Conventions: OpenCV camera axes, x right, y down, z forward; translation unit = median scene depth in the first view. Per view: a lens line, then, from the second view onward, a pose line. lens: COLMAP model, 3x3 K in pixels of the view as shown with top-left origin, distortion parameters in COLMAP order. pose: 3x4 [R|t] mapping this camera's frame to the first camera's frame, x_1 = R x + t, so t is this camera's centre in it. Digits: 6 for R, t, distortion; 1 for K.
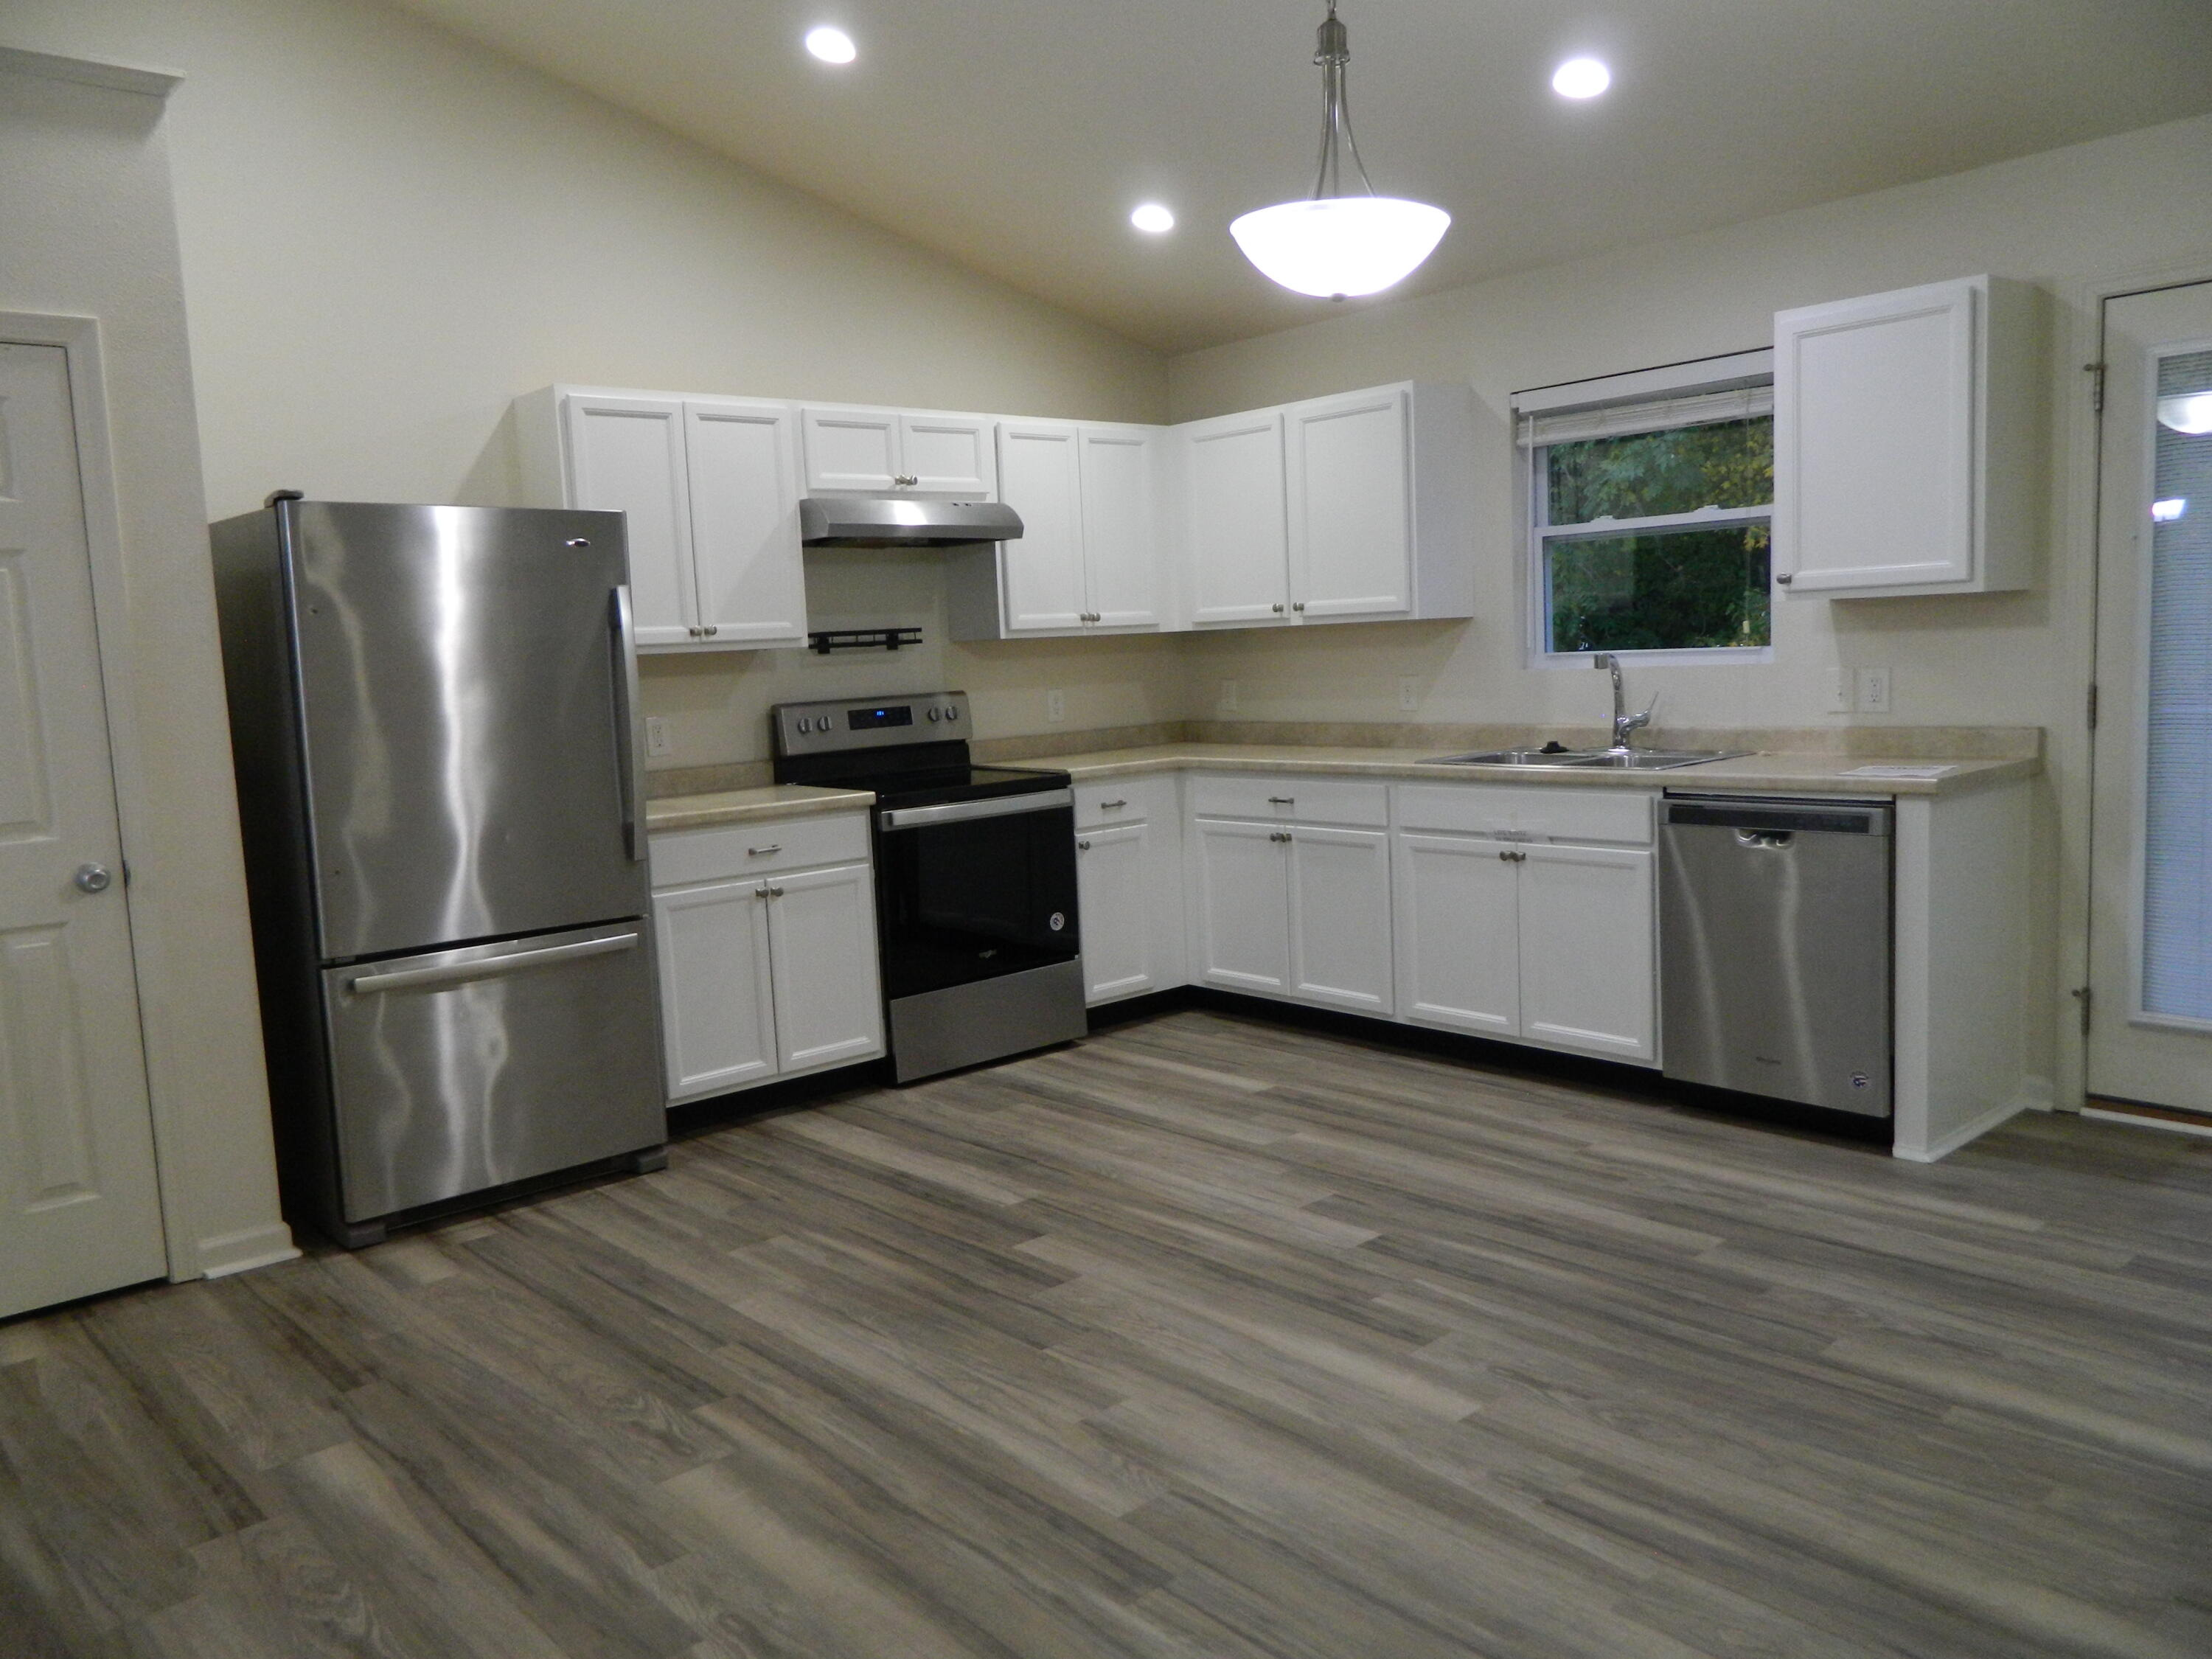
lens RADIAL K [[1656.3, 0, 1106.0], [0, 1656.3, 829.5], [0, 0, 1]] dist [0.008301, 0.001014]
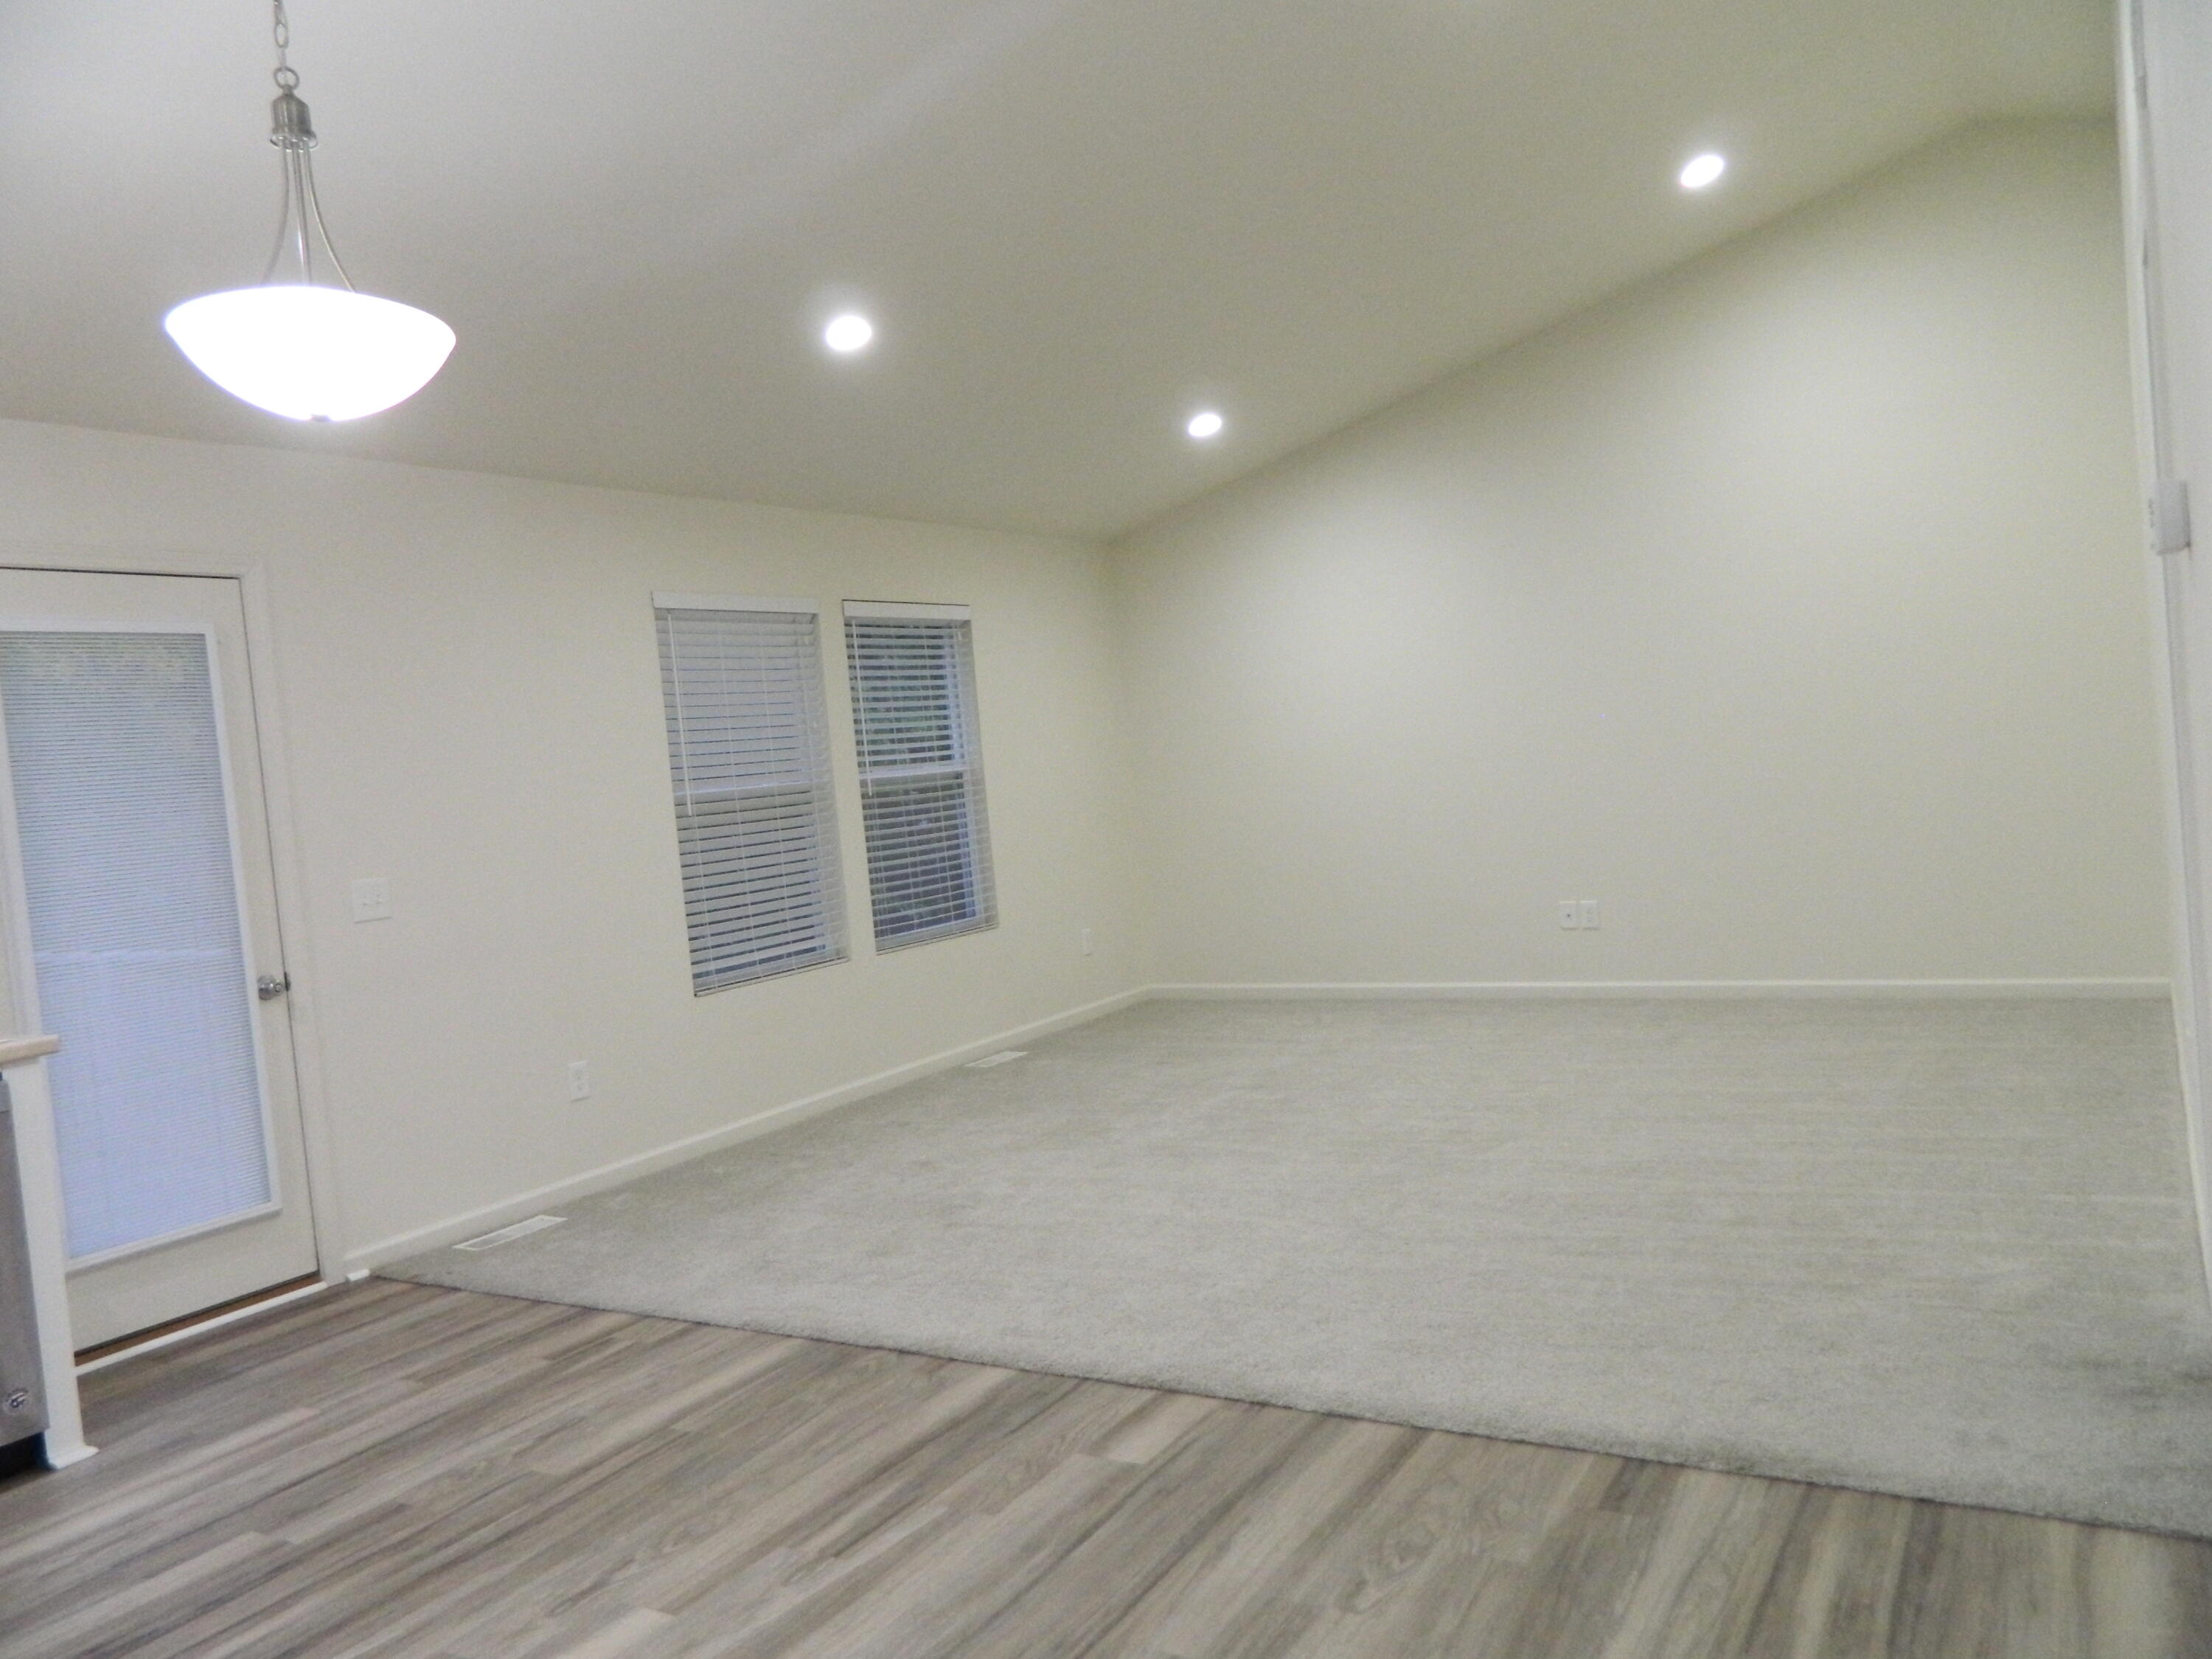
lens RADIAL K [[1656.3, 0, 1106.0], [0, 1656.3, 829.5], [0, 0, 1]] dist [0.008301, 0.001014]
pose [[-0.284982, 0.032332, 0.957987, -0.730681], [0.220475, 0.974845, 0.032686, -0.055796], [-0.932832, 0.220527, -0.284942, 0.874417]]
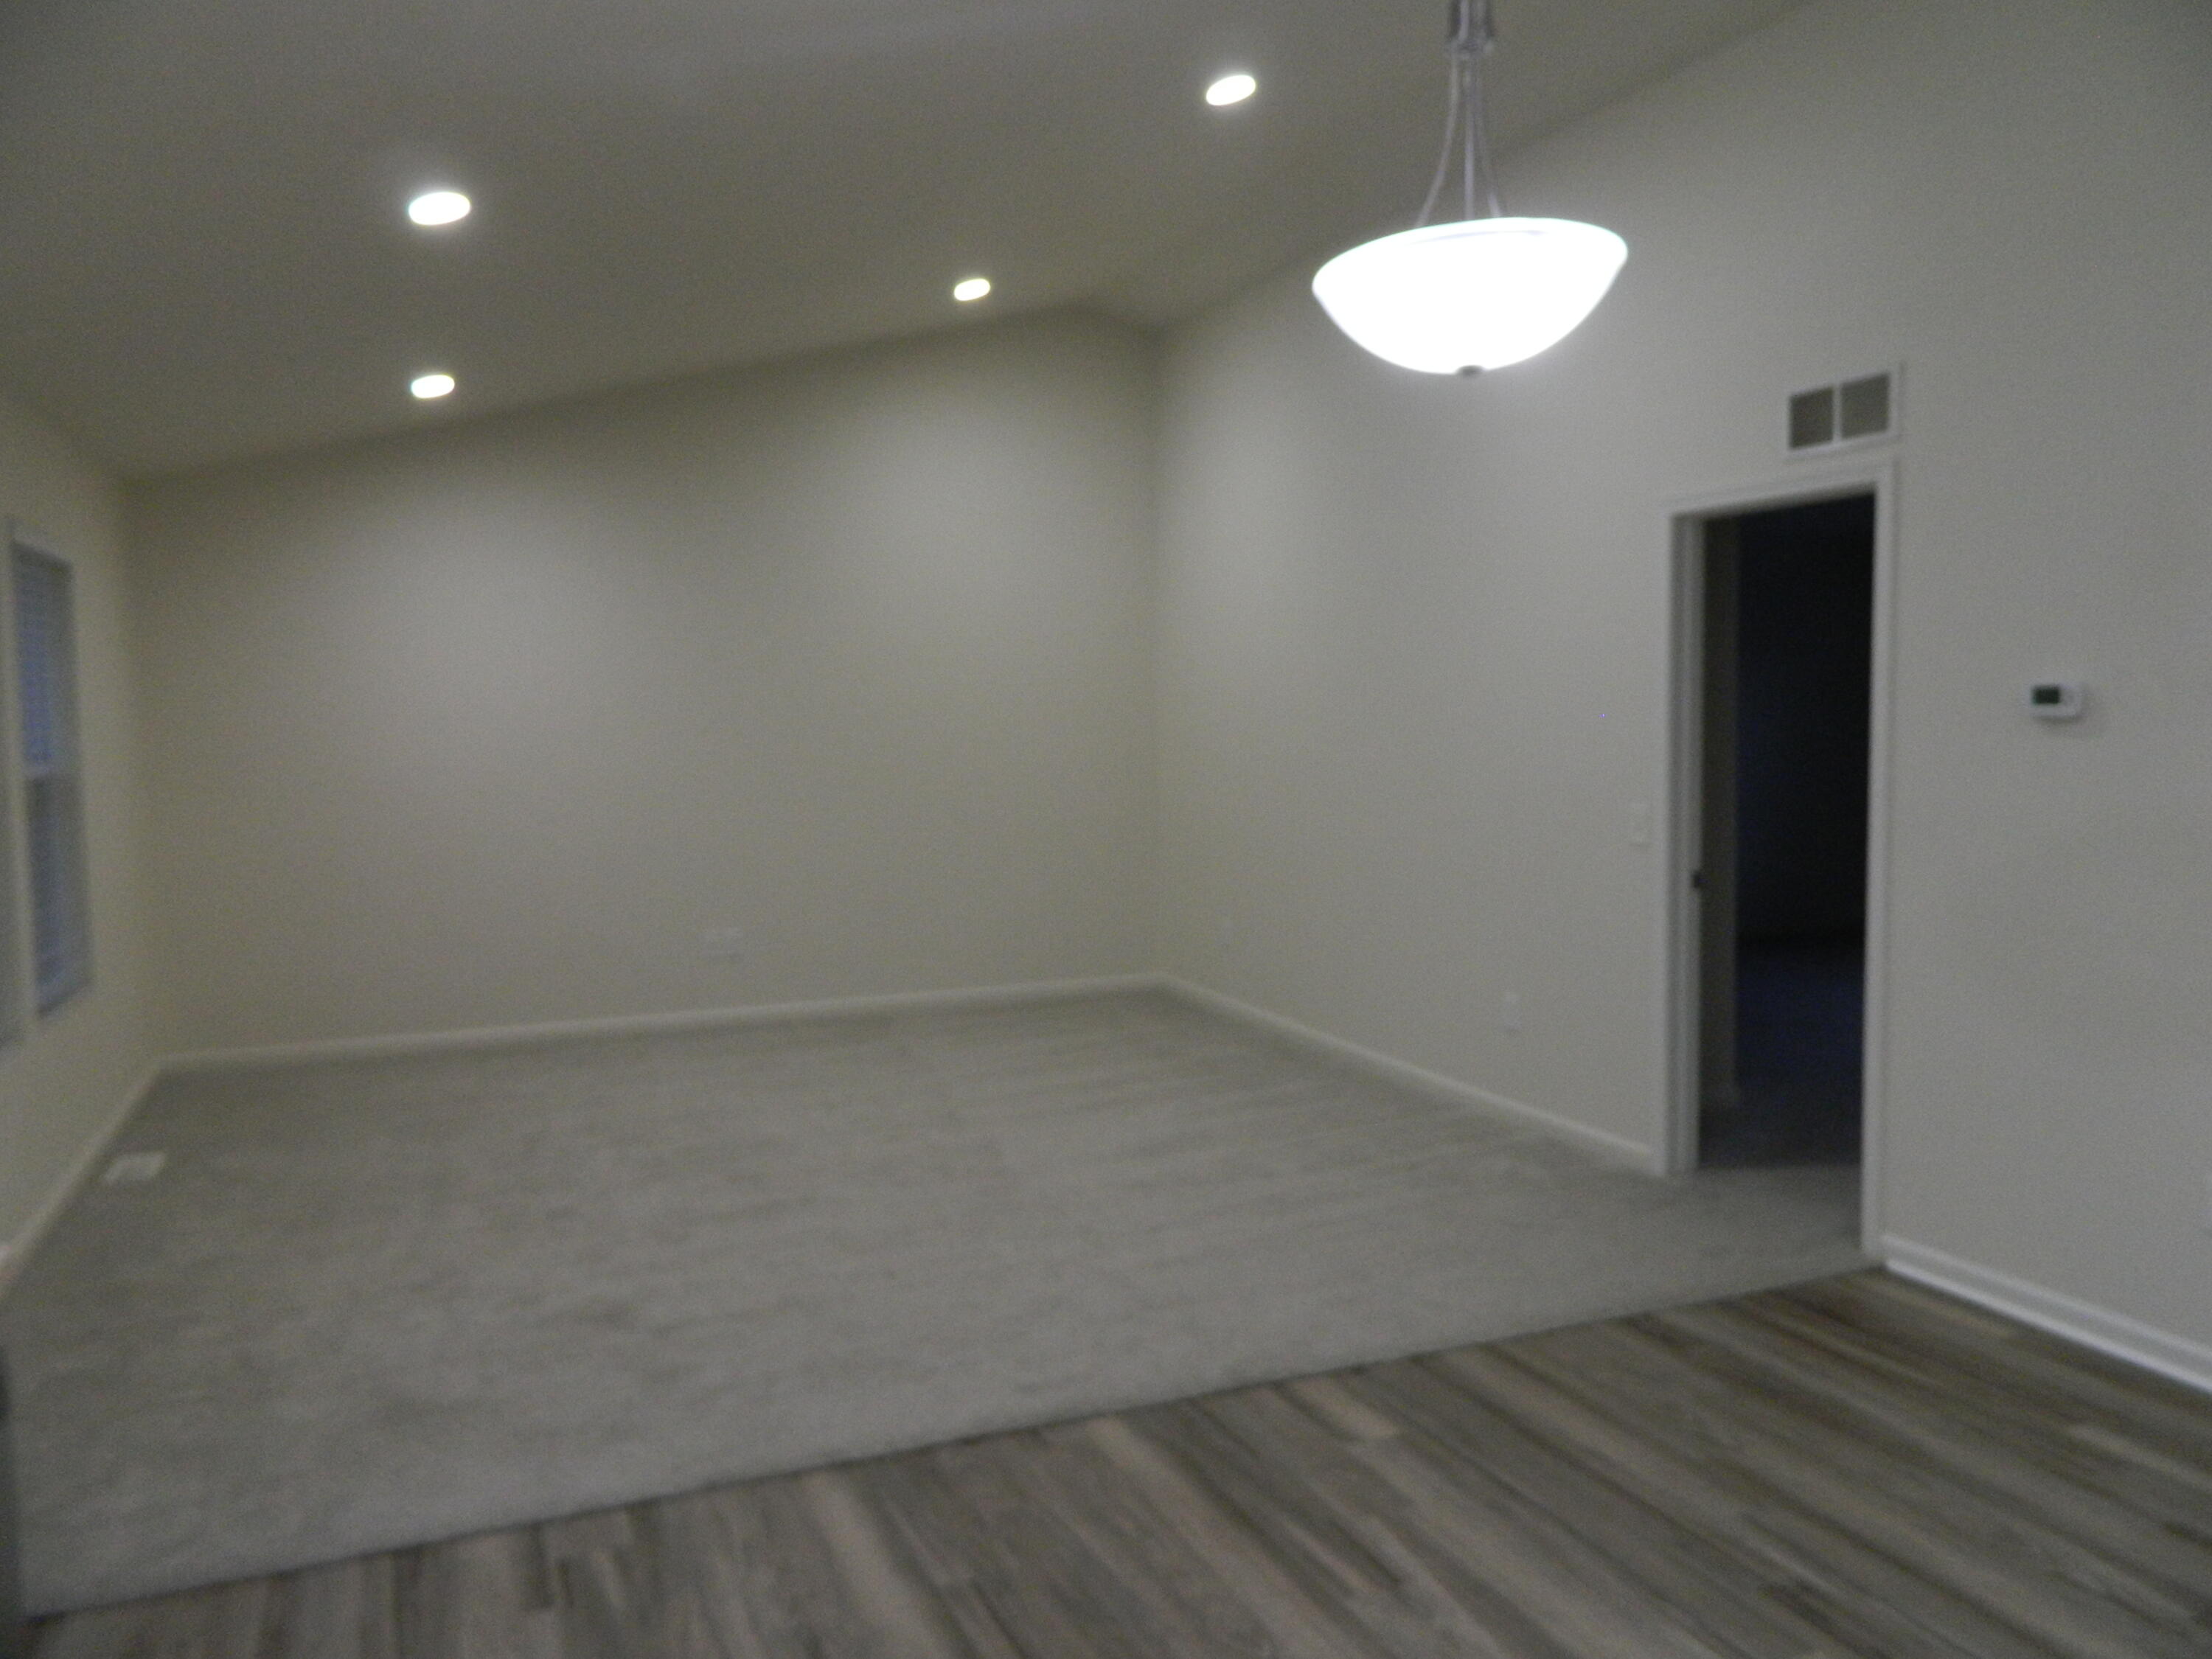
lens RADIAL K [[1656.3, 0, 1106.0], [0, 1656.3, 829.5], [0, 0, 1]] dist [0.008301, 0.001014]
pose [[-0.946543, 0.033639, 0.320818, 0.064289], [0.094377, 0.979909, 0.175703, -0.258261], [-0.308462, 0.196588, -0.930701, 1.682197]]
